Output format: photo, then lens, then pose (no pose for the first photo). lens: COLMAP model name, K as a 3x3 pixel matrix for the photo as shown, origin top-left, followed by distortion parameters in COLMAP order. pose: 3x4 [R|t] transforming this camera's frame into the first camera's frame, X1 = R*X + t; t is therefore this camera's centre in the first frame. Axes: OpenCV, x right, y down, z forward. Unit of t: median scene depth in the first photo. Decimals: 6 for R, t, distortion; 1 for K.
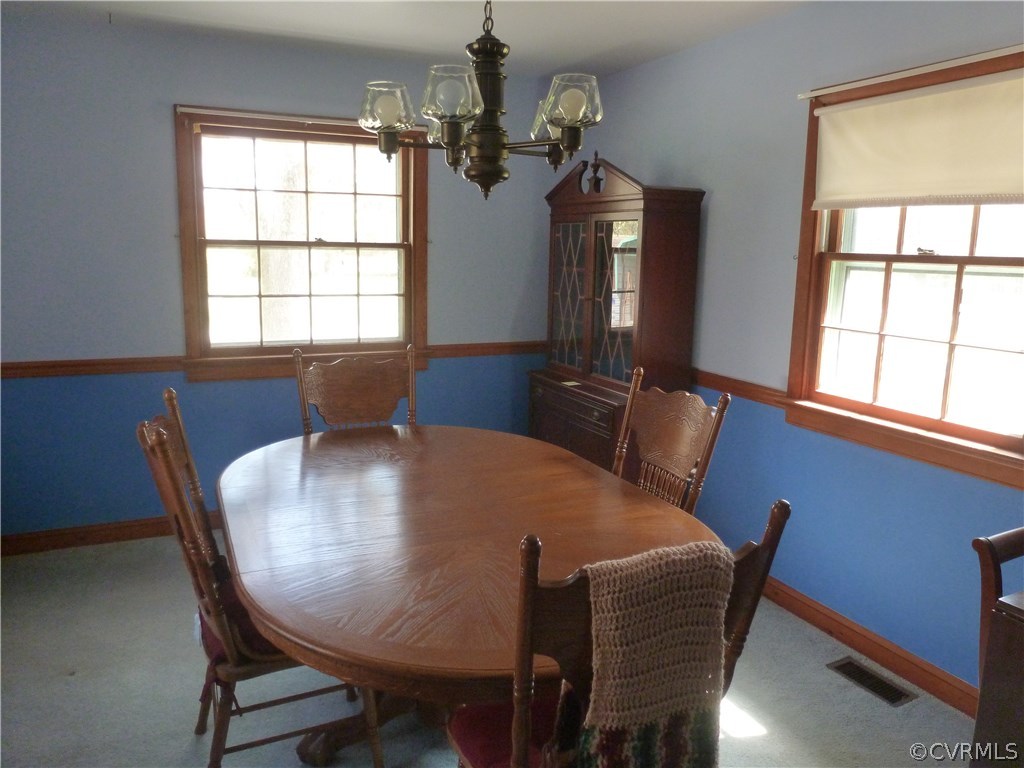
lens RADIAL K [[741.6, 0, 512.0], [0, 741.6, 384.0], [0, 0, 1]] dist [-0.054907, -0.000986]
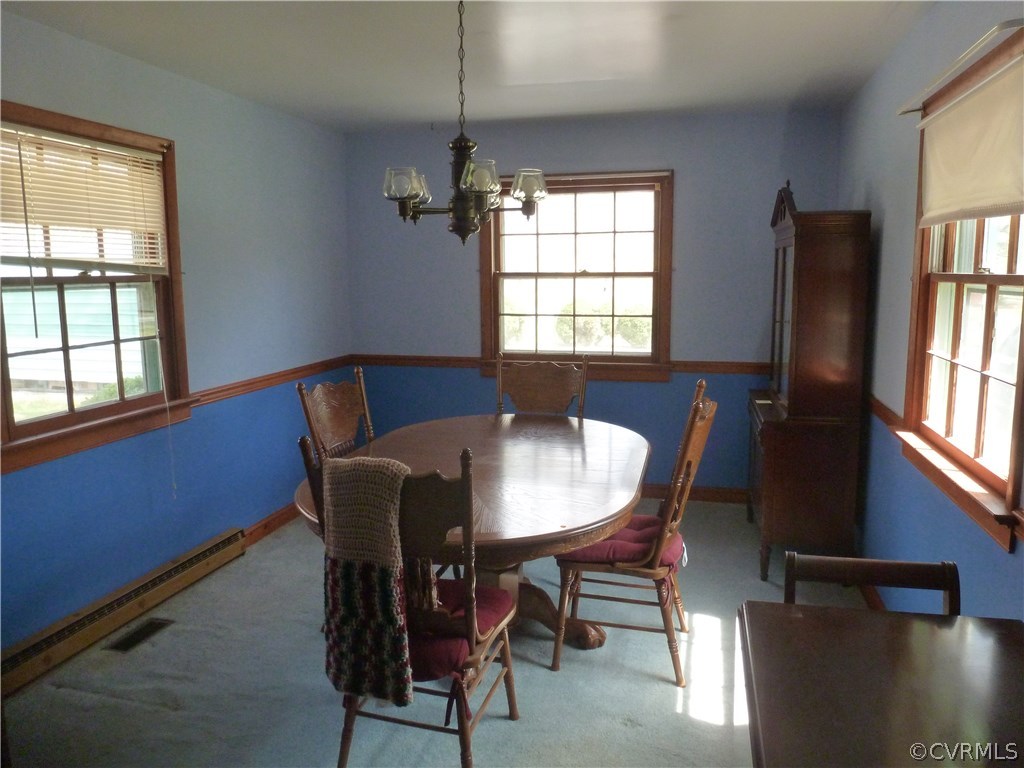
lens RADIAL K [[741.6, 0, 512.0], [0, 741.6, 384.0], [0, 0, 1]] dist [-0.054907, -0.000986]
pose [[0.756163, 0.072380, -0.650368, 0.484697], [-0.096576, 0.995324, -0.001516, 0.009086], [0.647217, 0.063957, 0.759618, -0.020228]]
